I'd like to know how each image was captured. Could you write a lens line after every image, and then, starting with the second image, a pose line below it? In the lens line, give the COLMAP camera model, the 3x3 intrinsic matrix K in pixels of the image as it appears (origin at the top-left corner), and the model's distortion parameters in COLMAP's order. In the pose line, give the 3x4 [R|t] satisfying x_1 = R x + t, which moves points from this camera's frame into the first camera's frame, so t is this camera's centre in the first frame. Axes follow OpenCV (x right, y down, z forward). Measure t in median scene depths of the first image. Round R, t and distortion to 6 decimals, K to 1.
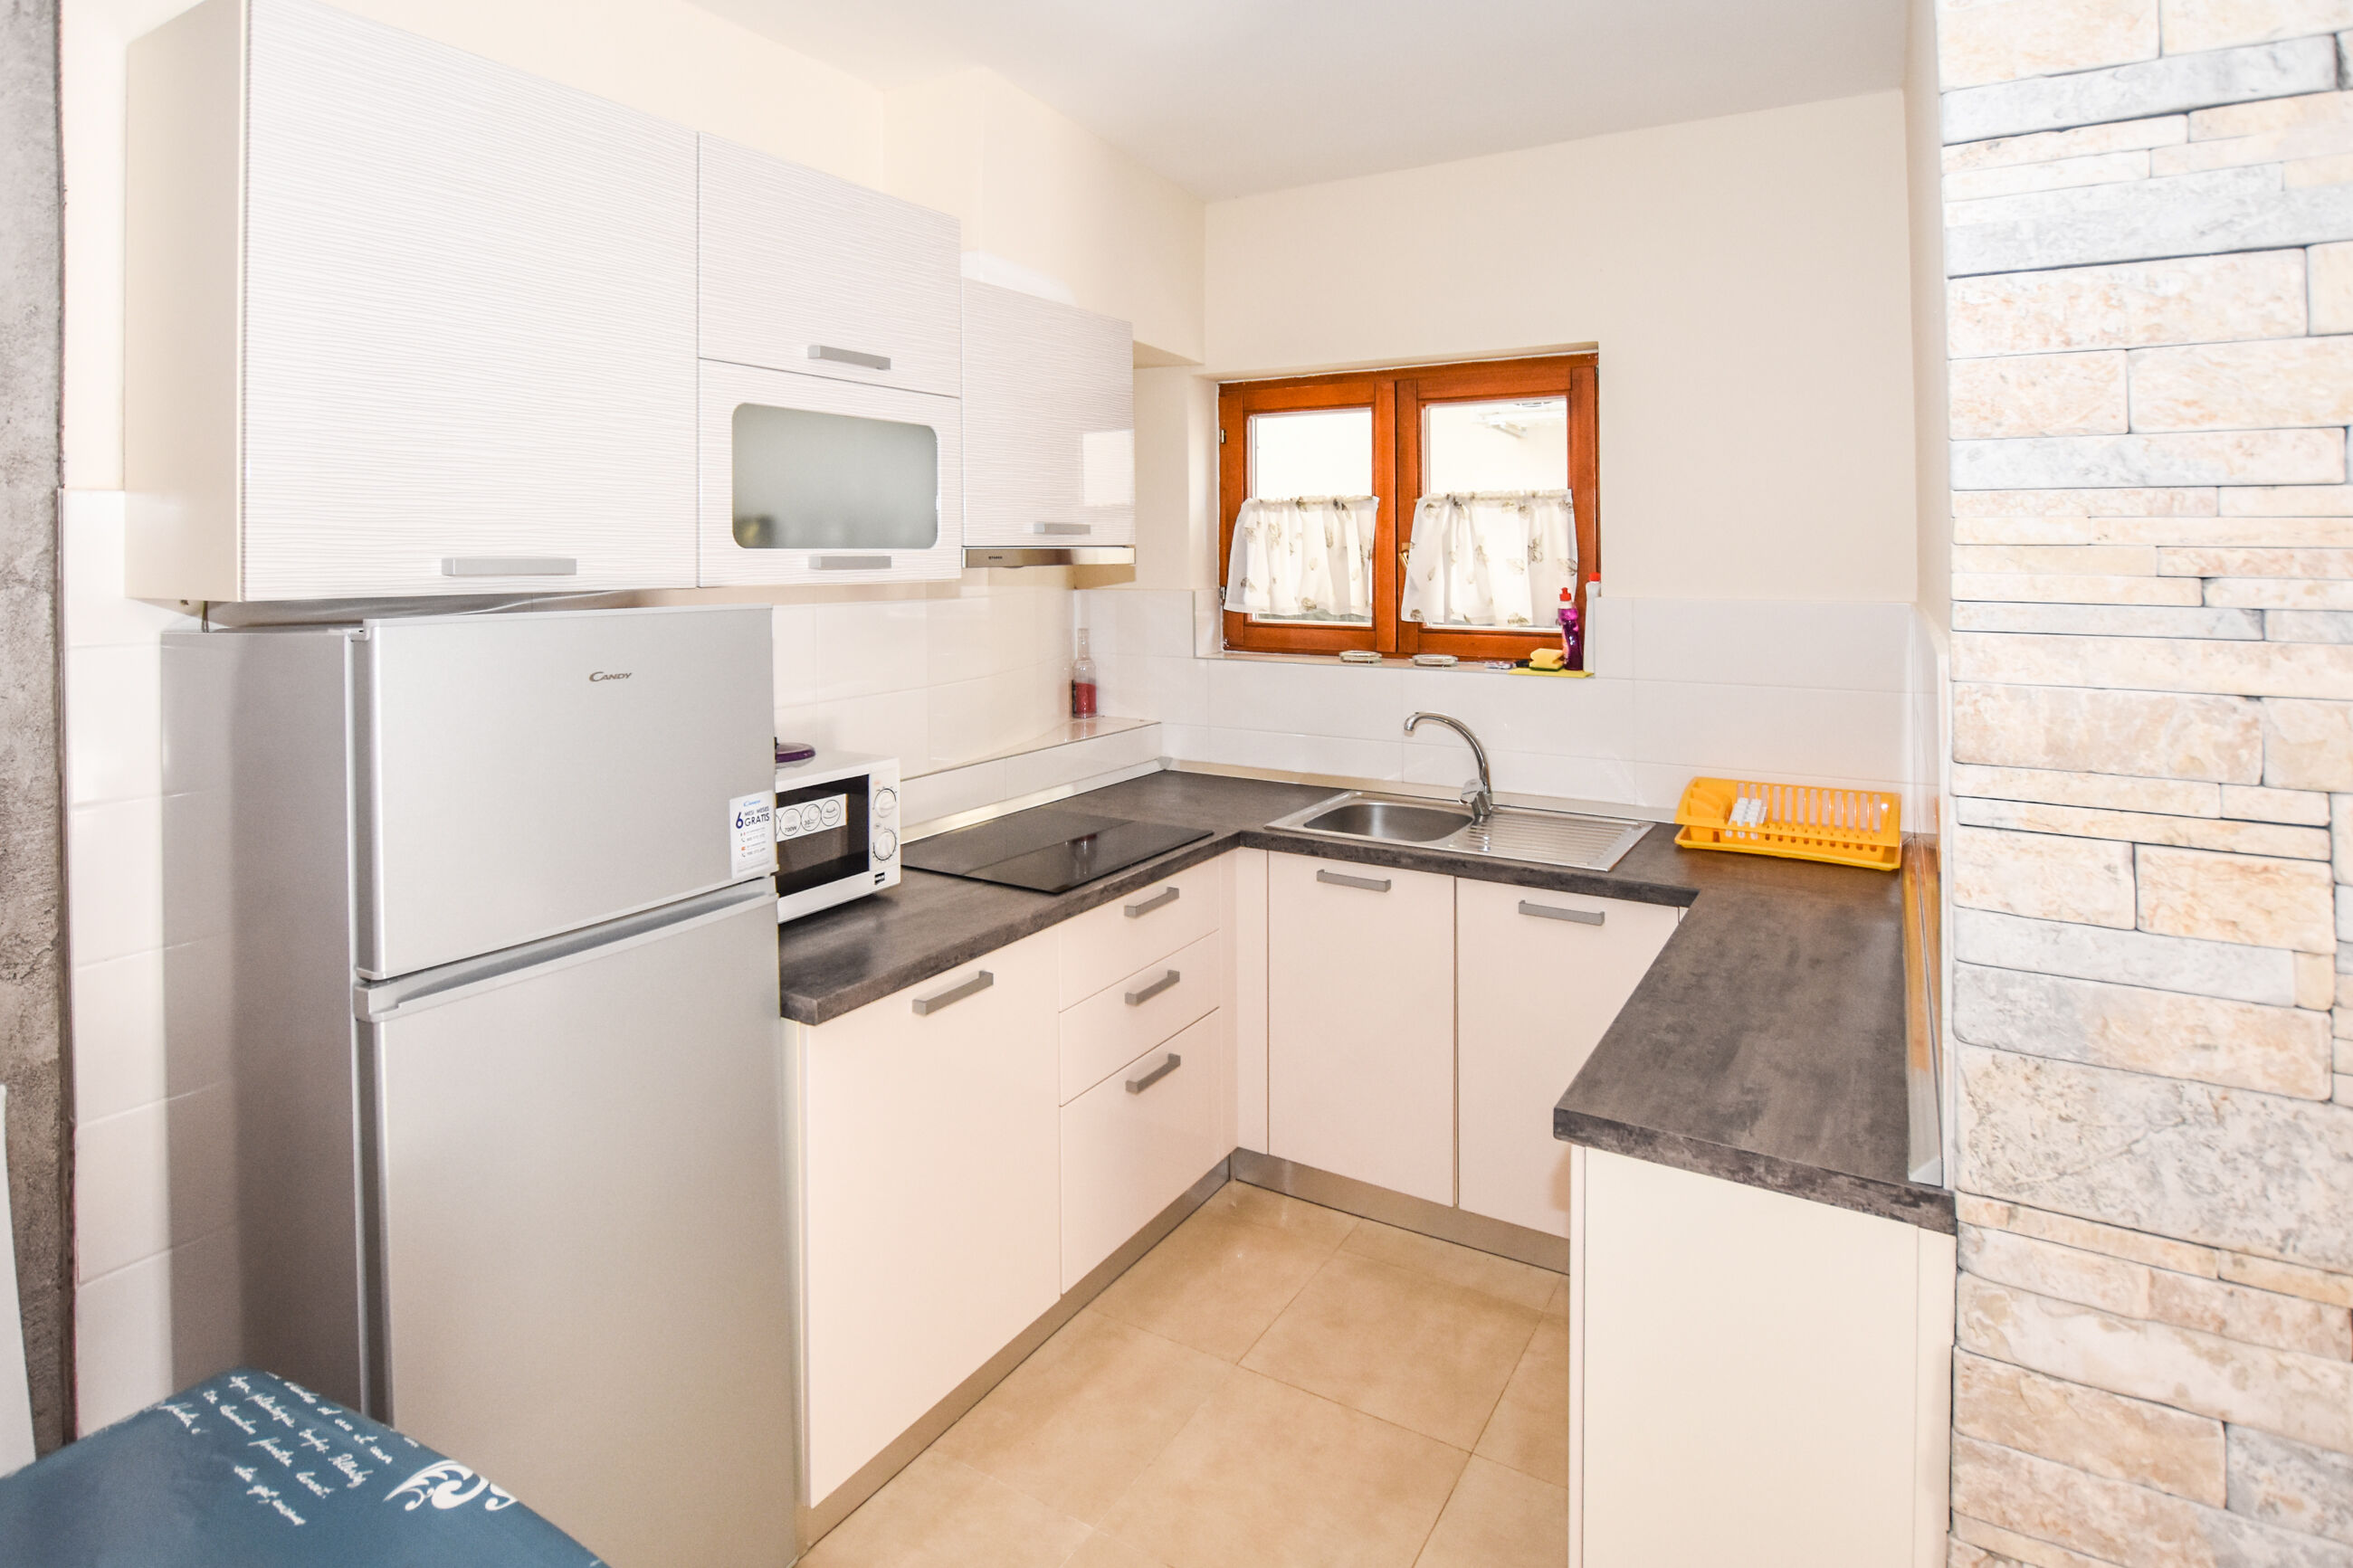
lens RADIAL K [[1135.4, 0, 1182.6], [0, 1135.4, 551.2], [0, 0, 1]] dist [-0.018828, 0.001294]
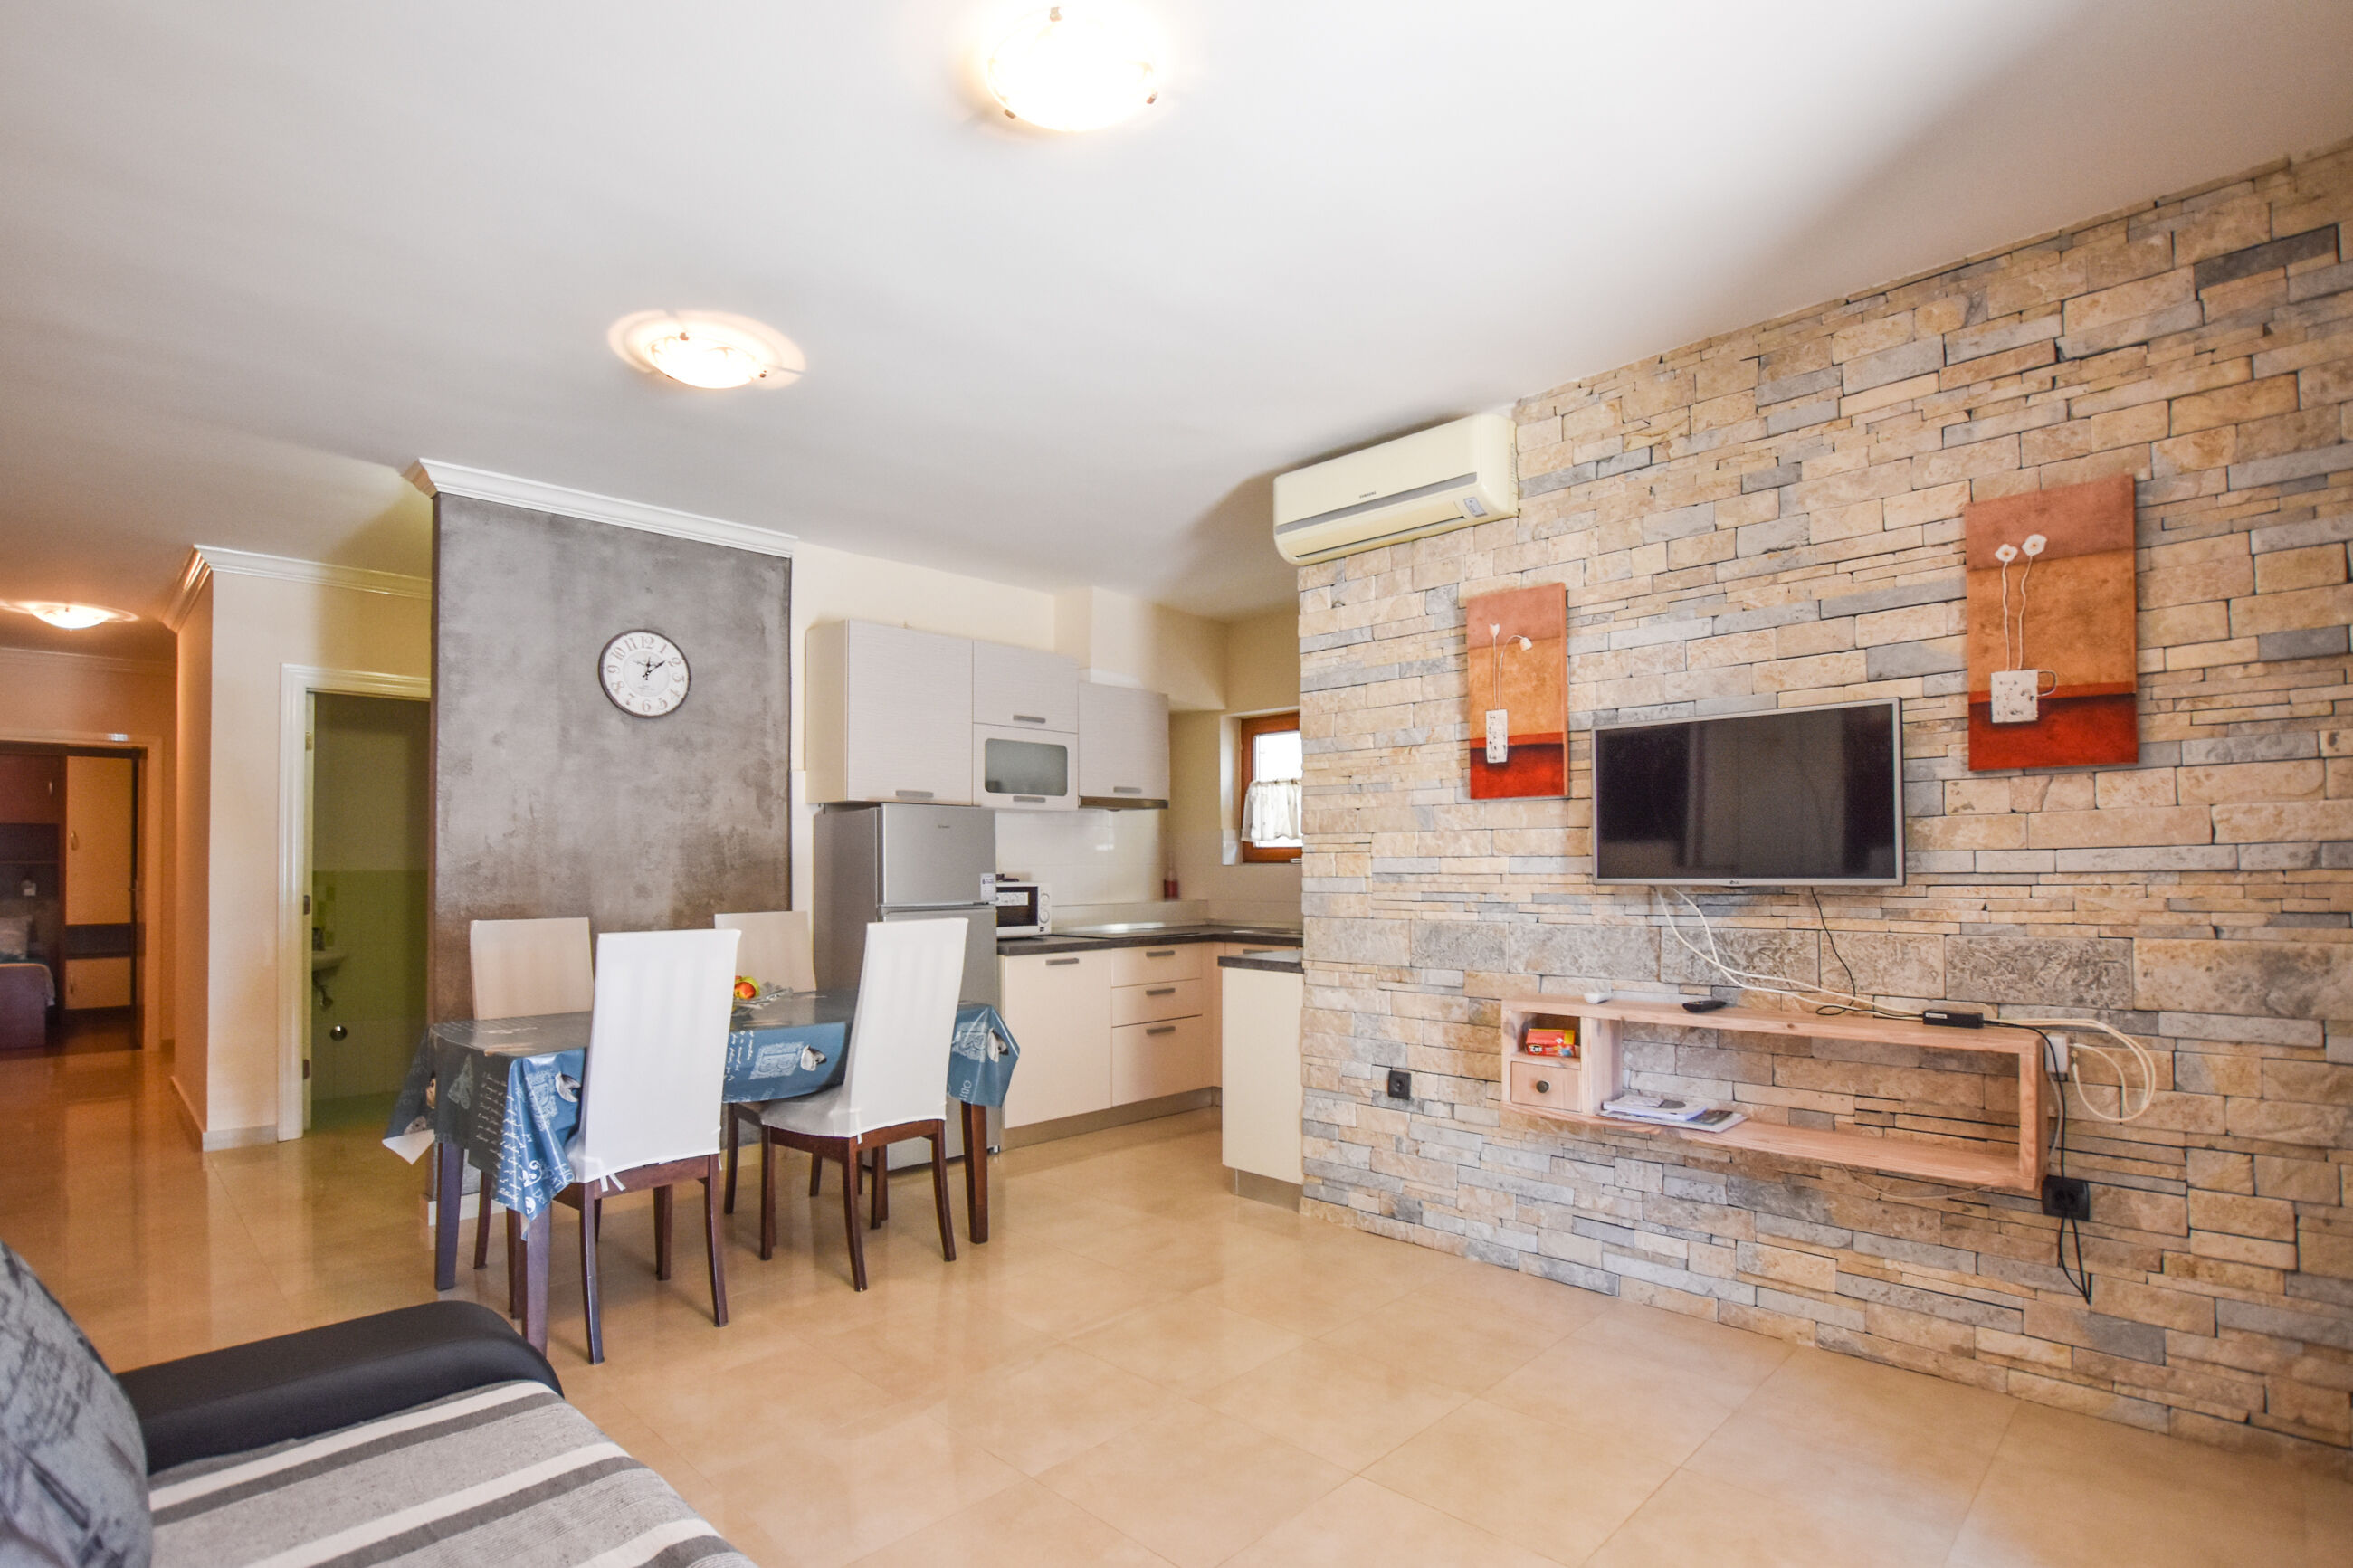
lens RADIAL K [[1158.0, 0, 1180.7], [0, 1158.0, 887.0], [0, 0, 1]] dist [-0.005669, 0.000171]
pose [[0.967356, 0.005539, -0.253360, 1.228231], [-0.003035, 0.999943, 0.010275, 0.314972], [0.253402, -0.009170, 0.967318, -2.520970]]
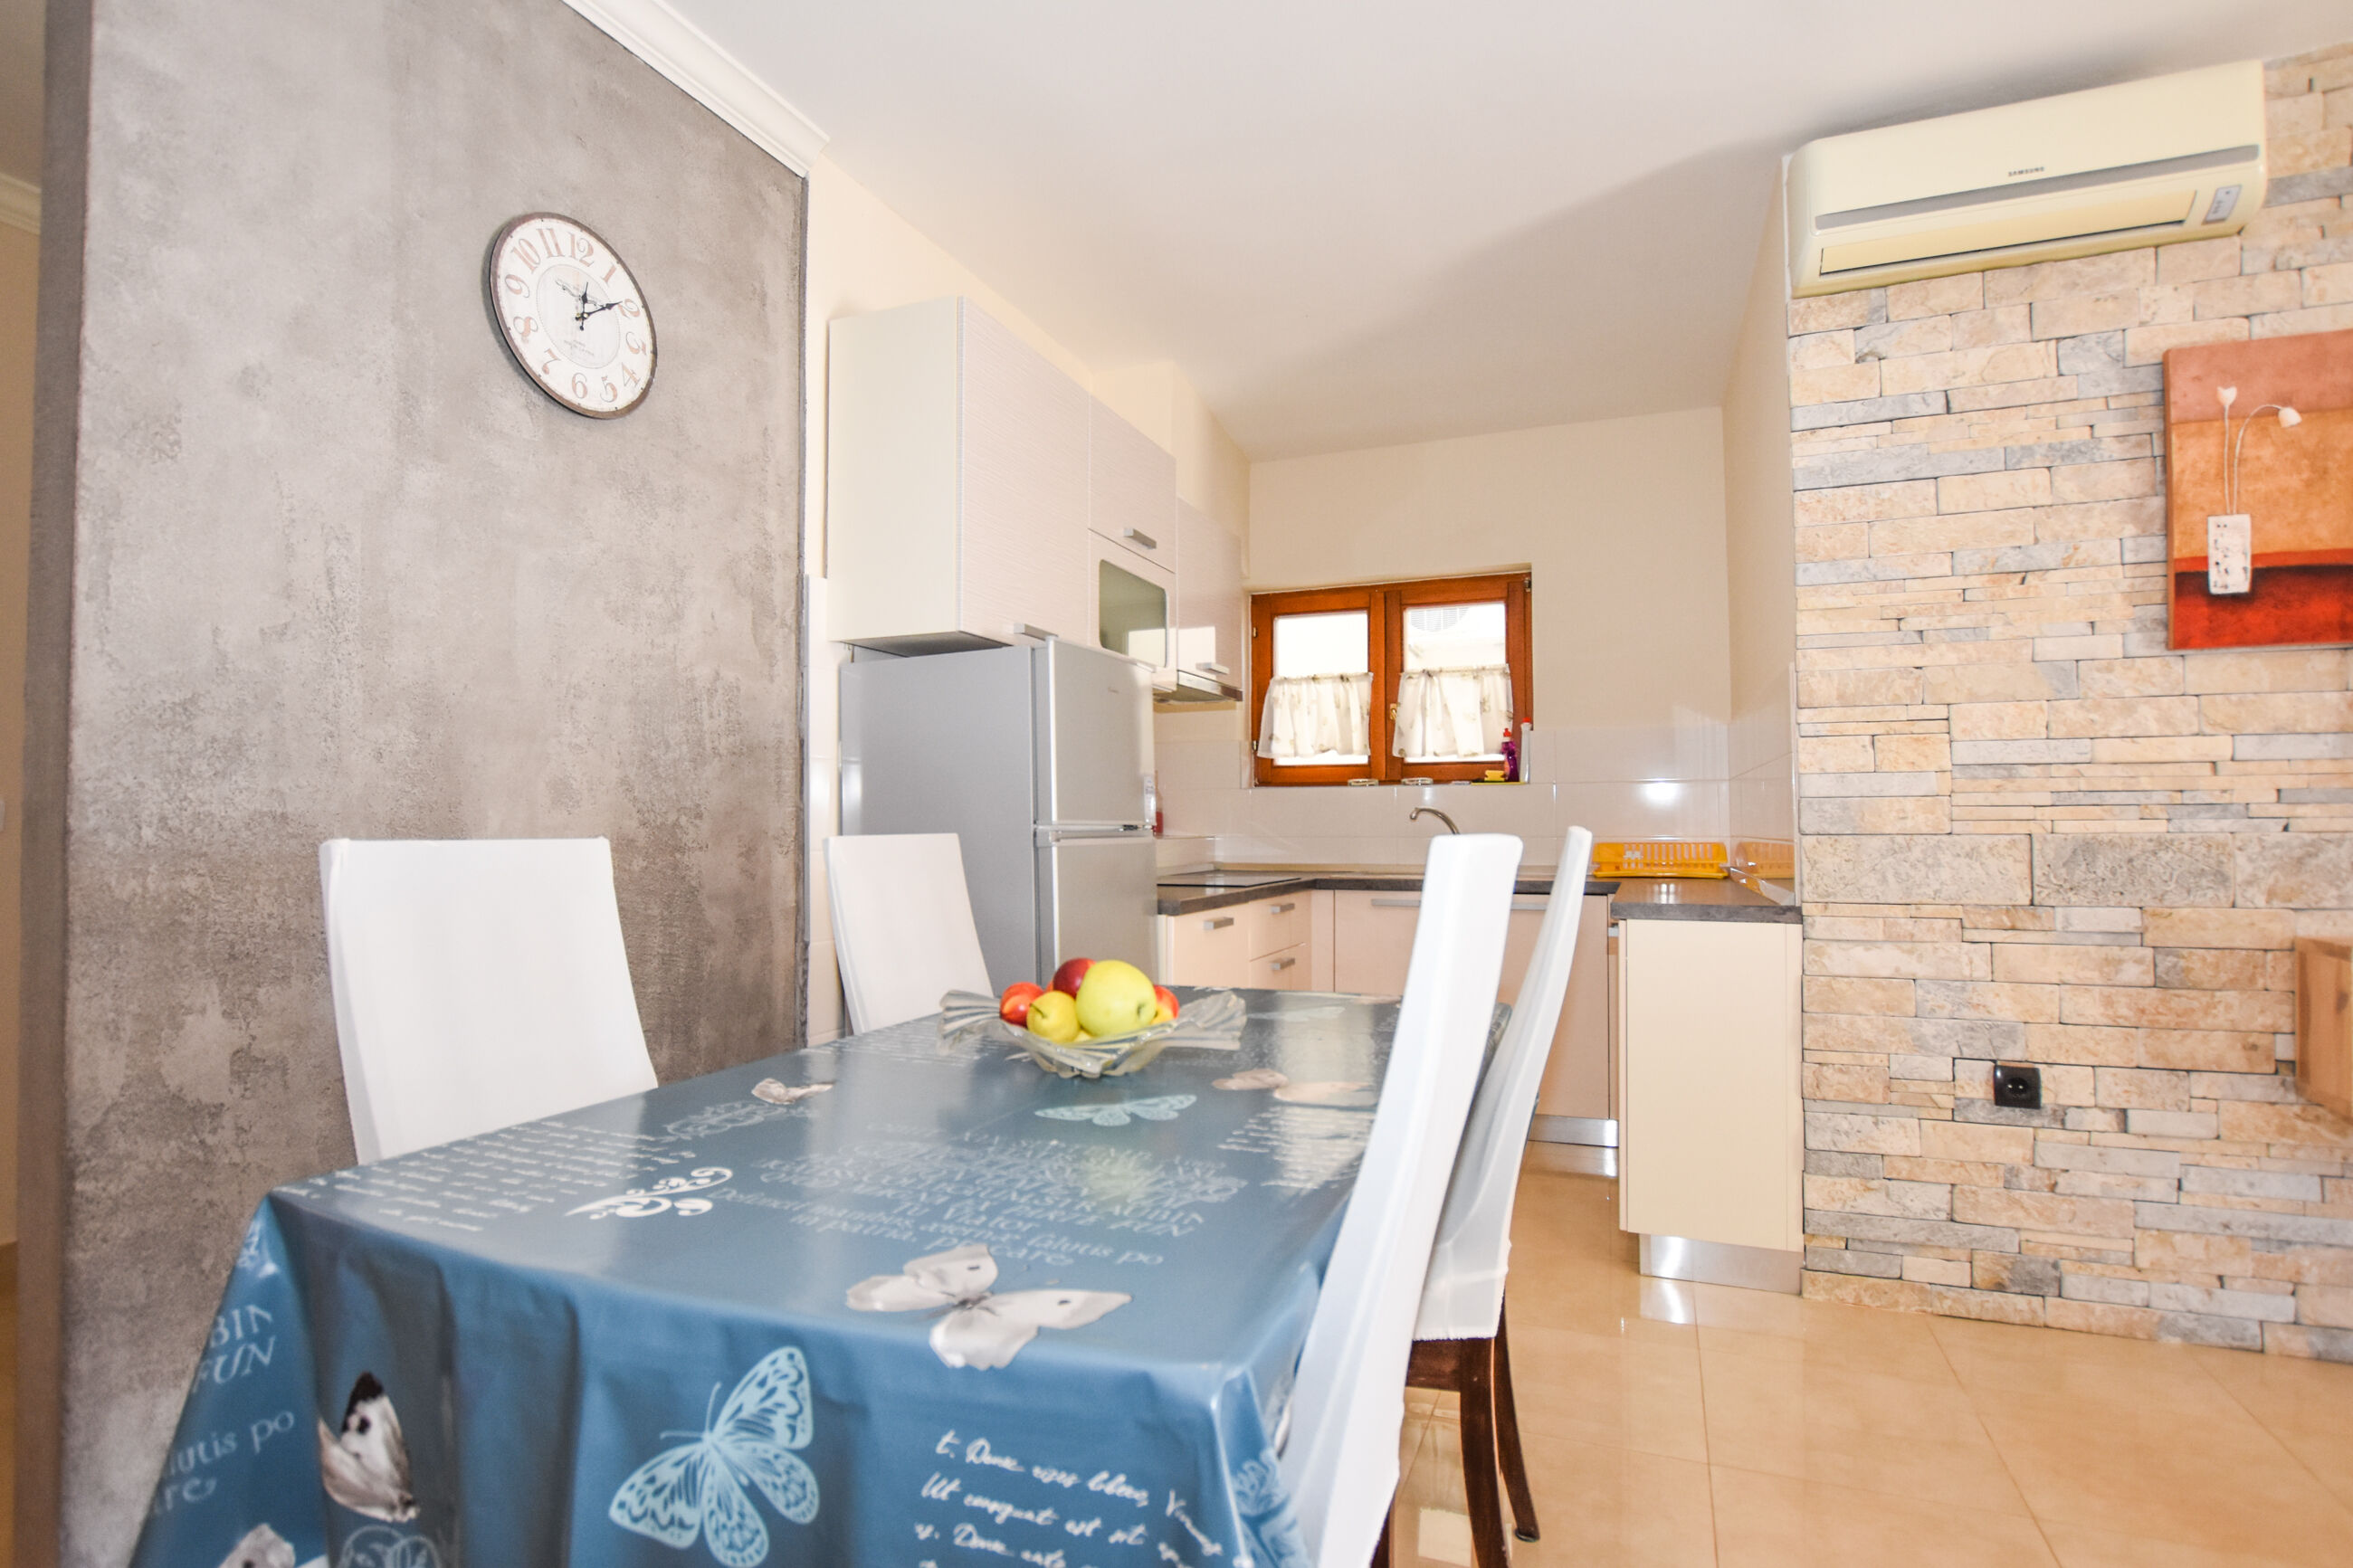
lens RADIAL K [[1129.9, 0, 1116.7], [0, 1129.9, 831.1], [0, 0, 1]] dist [-0.016046, 0.001444]
pose [[0.989256, 0.000587, 0.146195, -0.973940], [0.000786, 0.999956, -0.009332, 0.452318], [-0.146194, 0.009346, 0.989212, -0.998950]]
